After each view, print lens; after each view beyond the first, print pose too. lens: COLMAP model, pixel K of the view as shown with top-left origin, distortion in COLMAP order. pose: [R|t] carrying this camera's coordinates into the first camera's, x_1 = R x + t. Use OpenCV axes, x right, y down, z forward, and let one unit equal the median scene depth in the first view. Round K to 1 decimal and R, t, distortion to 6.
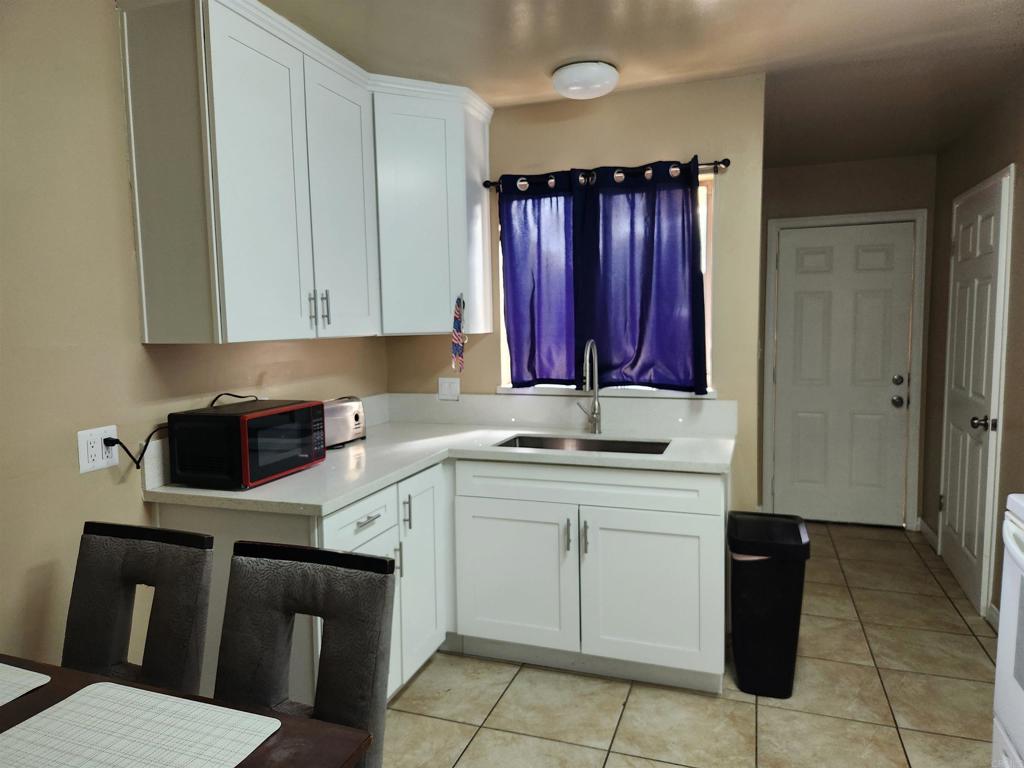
lens RADIAL K [[684.0, 0, 509.7], [0, 684.0, 384.0], [0, 0, 1]] dist [0.024396, -0.024941]
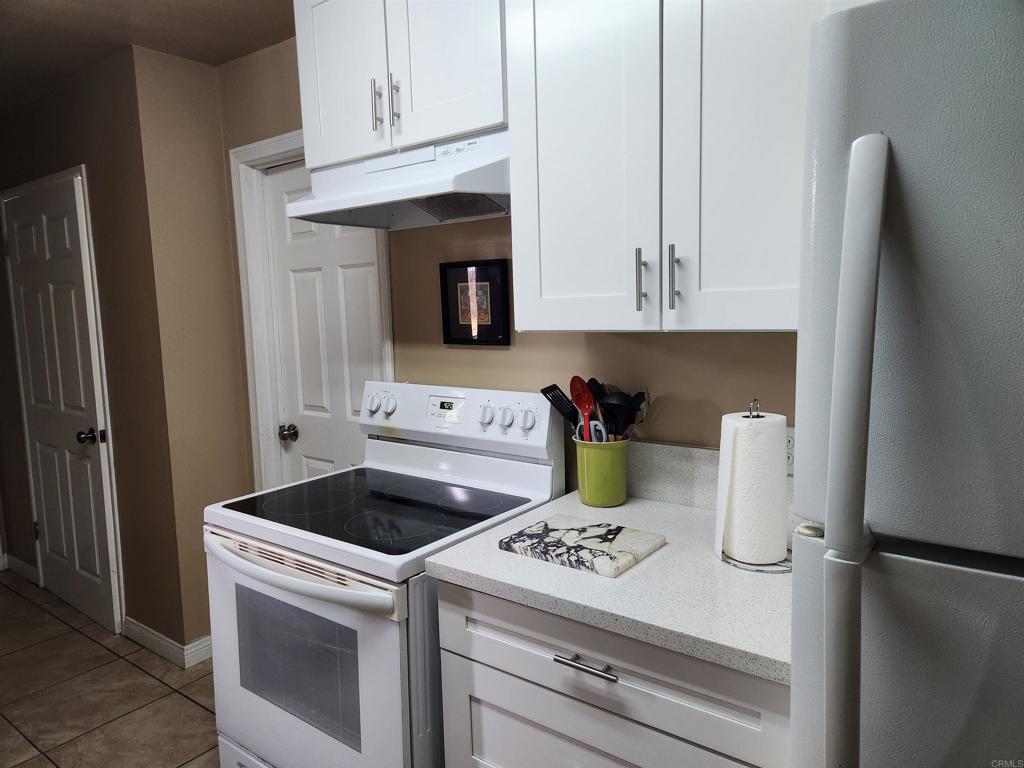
lens RADIAL K [[684.0, 0, 511.5], [0, 684.0, 381.9], [0, 0, 1]] dist [0.024396, -0.024941]
pose [[0.306815, -0.103795, 0.946093, -0.020834], [0.114884, 0.990806, 0.071445, -0.018368], [-0.944810, 0.086770, 0.315919, 0.147779]]
